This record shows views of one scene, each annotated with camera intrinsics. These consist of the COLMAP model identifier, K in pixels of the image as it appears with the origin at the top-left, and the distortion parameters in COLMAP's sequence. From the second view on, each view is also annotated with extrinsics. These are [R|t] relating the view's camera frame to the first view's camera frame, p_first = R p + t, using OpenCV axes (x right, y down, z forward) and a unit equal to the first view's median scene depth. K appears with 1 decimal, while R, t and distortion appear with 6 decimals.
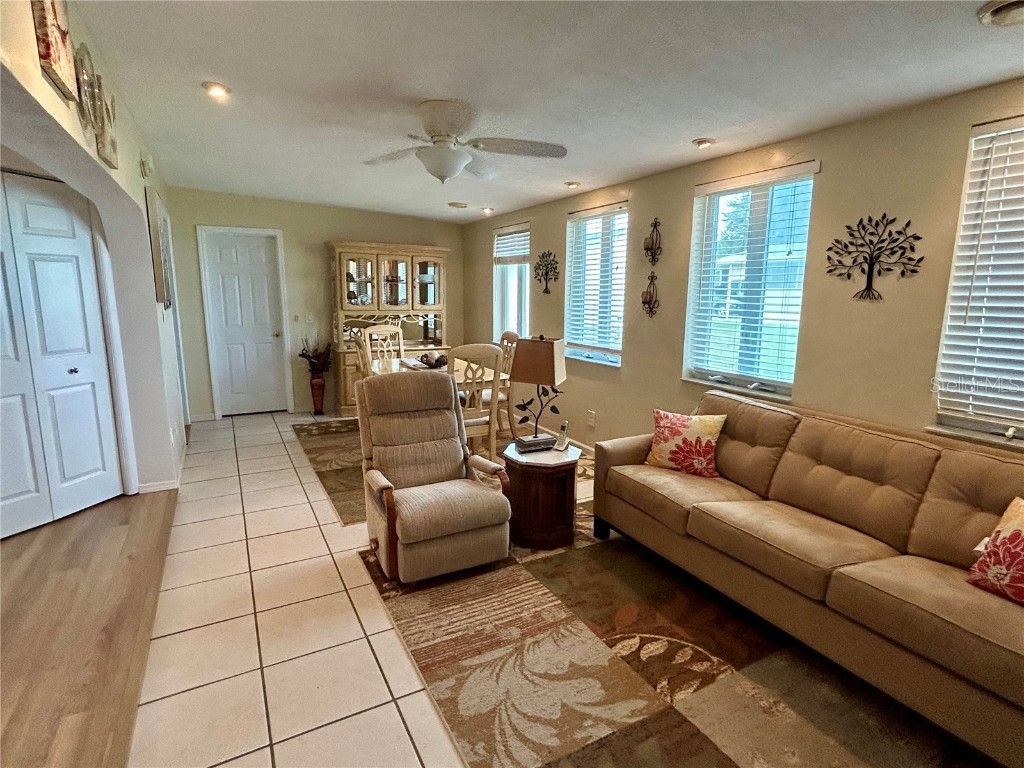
lens RADIAL K [[528.1, 0, 510.2], [0, 528.1, 384.7], [0, 0, 1]] dist [-0.005553, -0.000227]
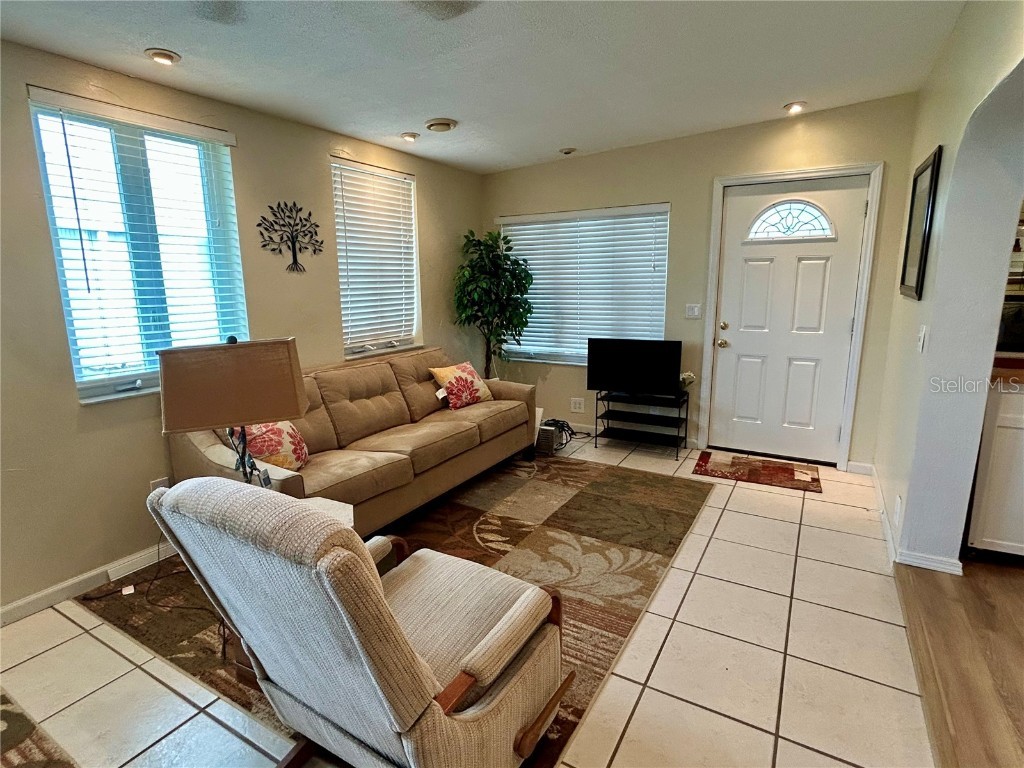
lens RADIAL K [[528.1, 0, 507.6], [0, 528.1, 383.0], [0, 0, 1]] dist [-0.005553, -0.000227]
pose [[-0.510078, -0.179054, 0.841285, -0.676312], [0.147771, 0.945307, 0.290789, -0.207562], [-0.847339, 0.272642, -0.455722, 1.255082]]
